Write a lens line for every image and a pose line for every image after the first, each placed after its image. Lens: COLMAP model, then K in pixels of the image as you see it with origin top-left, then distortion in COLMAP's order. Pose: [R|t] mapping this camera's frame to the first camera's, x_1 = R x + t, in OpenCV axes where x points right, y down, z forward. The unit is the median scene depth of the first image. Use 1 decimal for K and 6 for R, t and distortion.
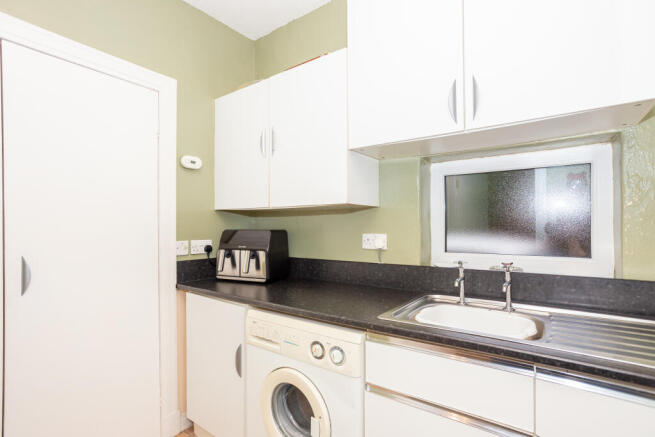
lens RADIAL K [[312.2, 0, 323.4], [0, 312.2, 218.0], [0, 0, 1]] dist [-0.043644, 0.001130]
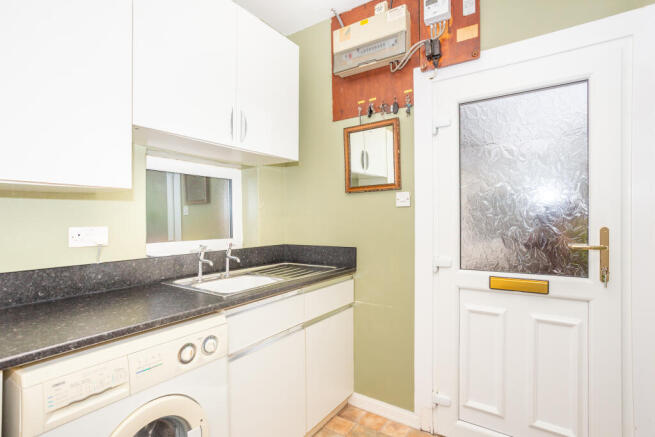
lens RADIAL K [[312.2, 0, 323.4], [0, 312.2, 218.0], [0, 0, 1]] dist [-0.043644, 0.001130]
pose [[-0.021509, 0.013137, 0.999682, -0.782827], [-0.012771, 0.999828, -0.013413, 0.040109], [-0.999687, -0.013055, -0.021338, 0.547141]]
